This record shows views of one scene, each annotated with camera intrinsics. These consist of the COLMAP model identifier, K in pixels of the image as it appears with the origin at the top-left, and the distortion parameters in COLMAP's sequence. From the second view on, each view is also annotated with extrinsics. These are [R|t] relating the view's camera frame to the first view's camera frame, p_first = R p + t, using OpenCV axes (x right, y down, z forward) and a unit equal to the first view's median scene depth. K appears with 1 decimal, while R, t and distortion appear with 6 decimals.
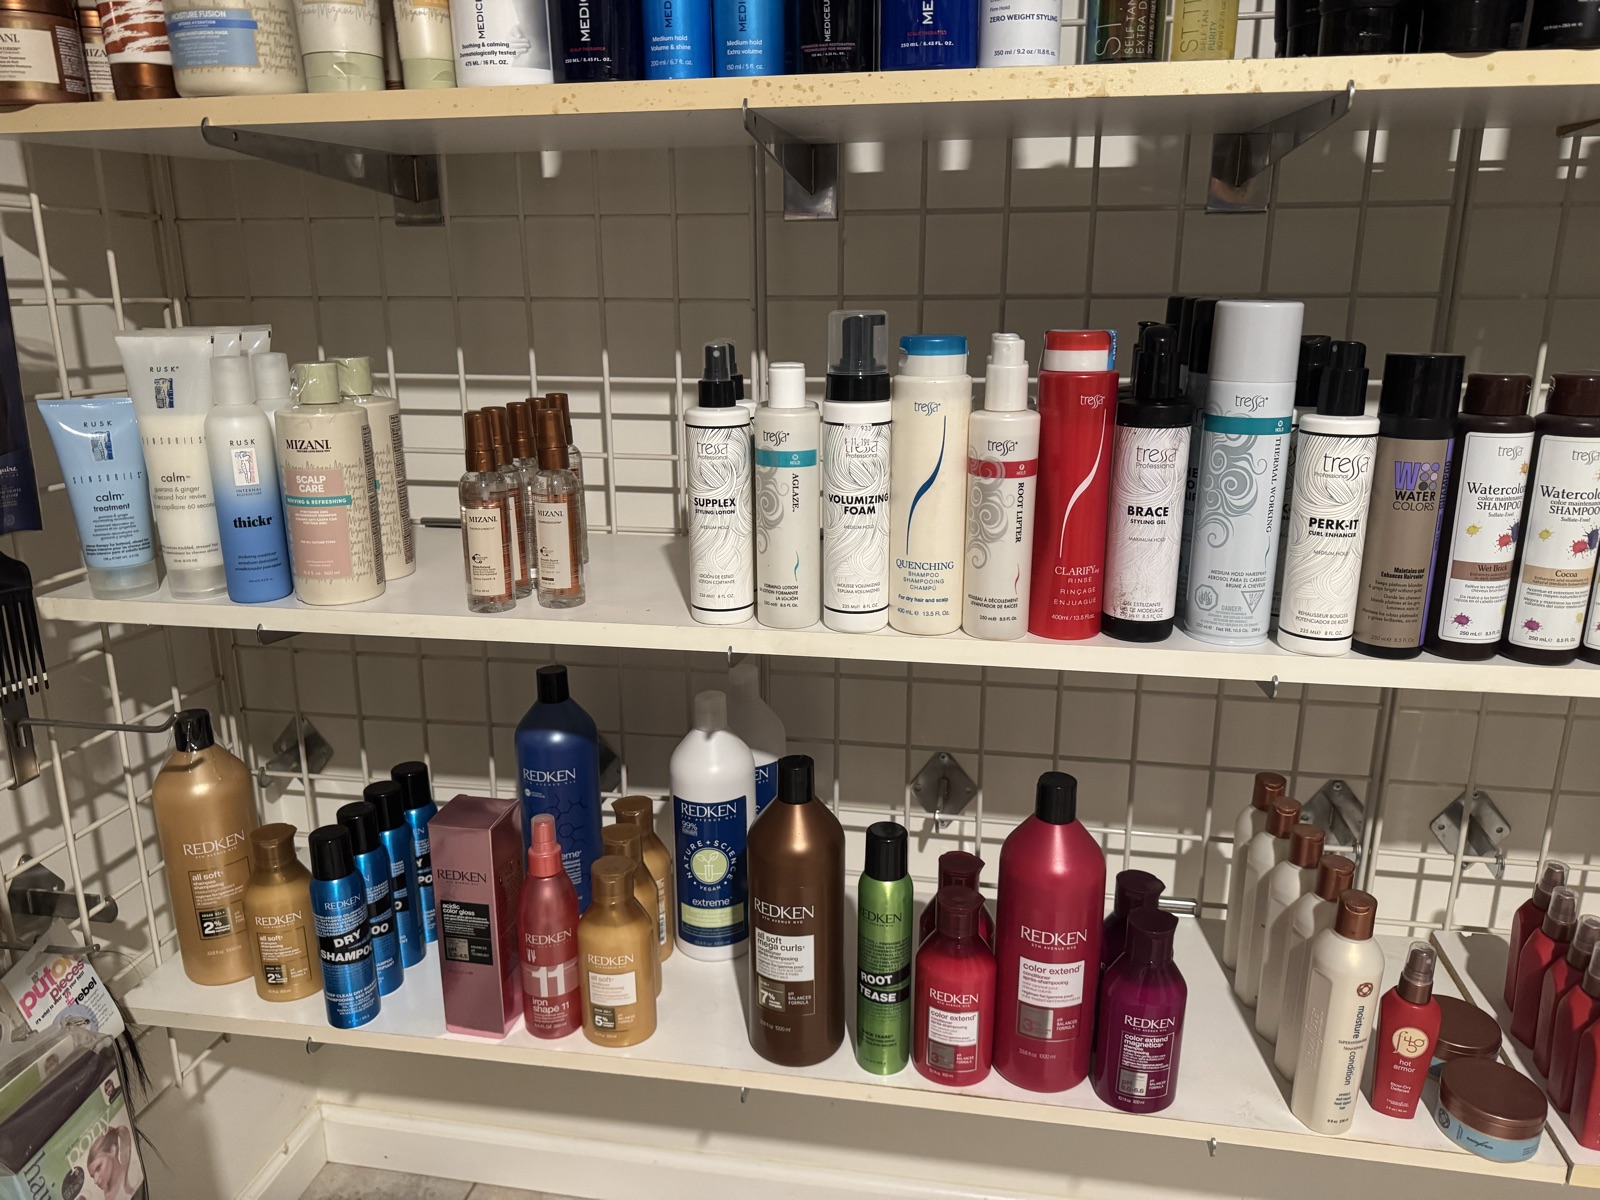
lens RADIAL K [[1133.5, 0, 800.6], [0, 1133.5, 597.6], [0, 0, 1]] dist [0.023319, -0.036566]
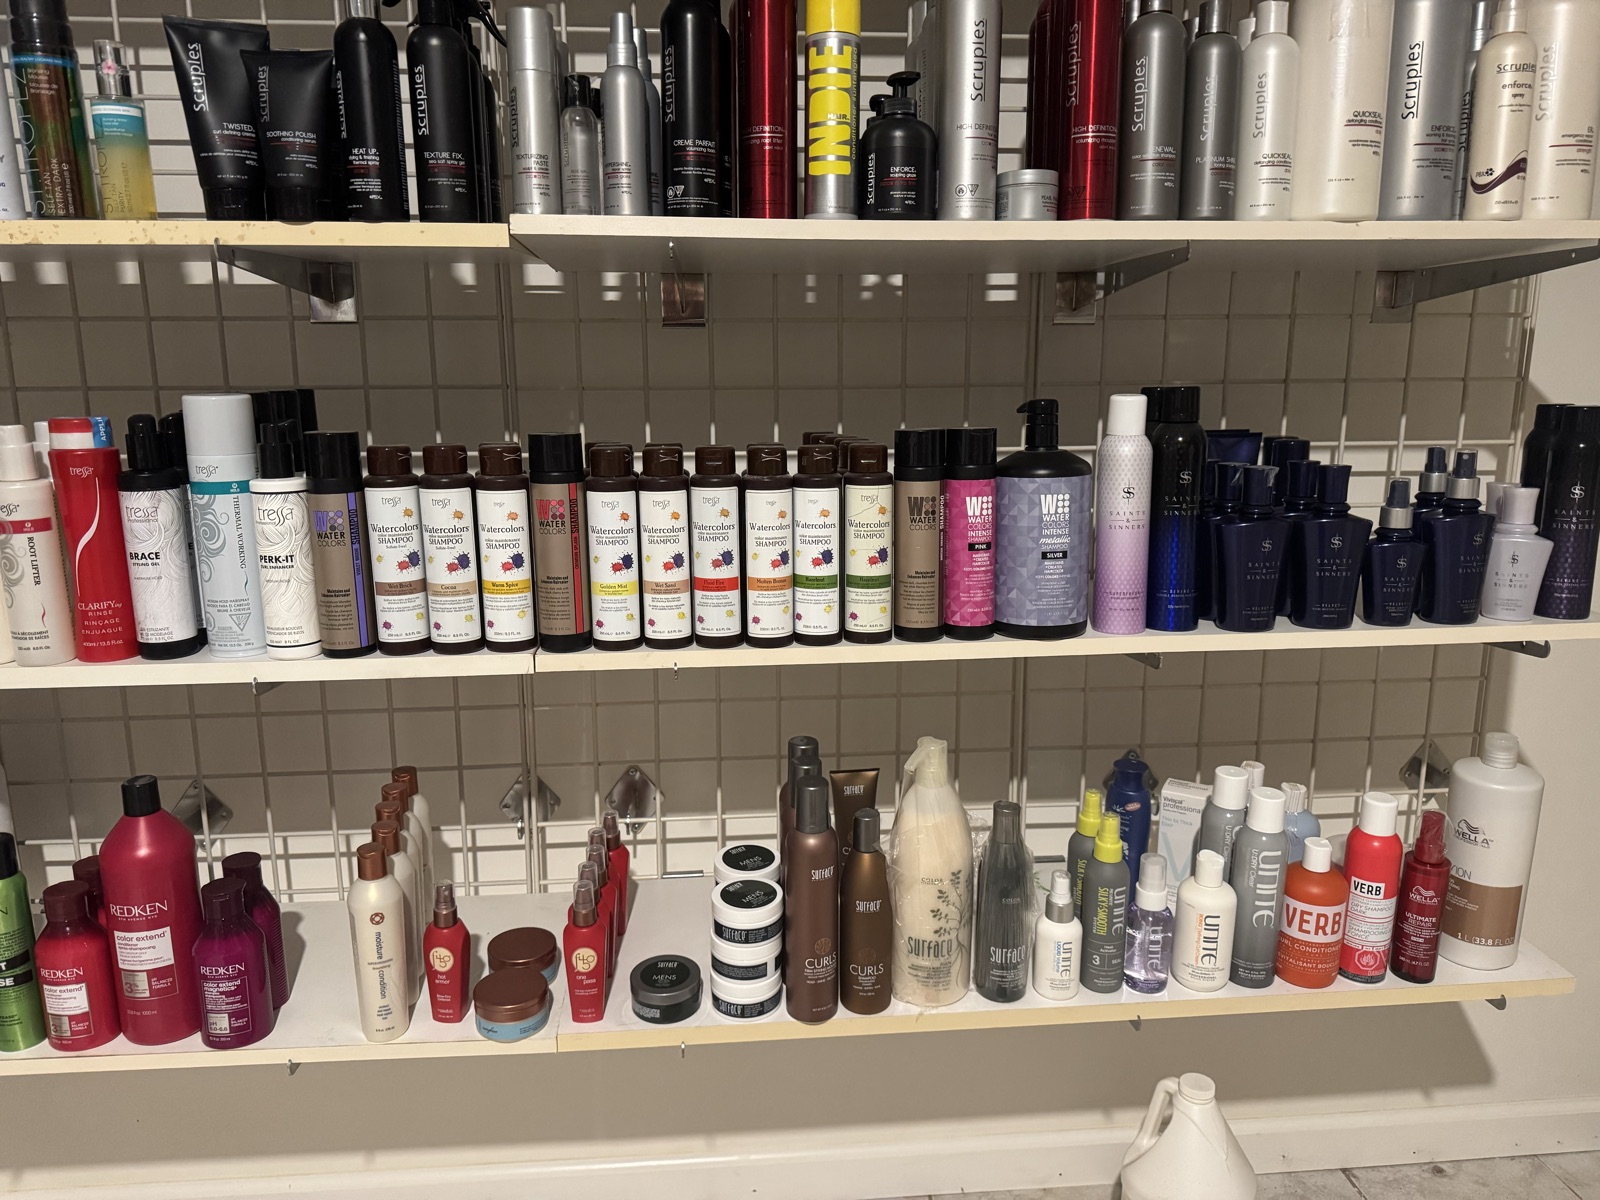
lens RADIAL K [[1133.5, 0, 796.0], [0, 1133.5, 593.2], [0, 0, 1]] dist [0.023319, -0.036566]
pose [[0.968313, -0.049696, 0.244745, 0.690836], [0.066414, 0.995954, -0.060530, 0.091057], [-0.240746, 0.074866, 0.967696, -0.409589]]
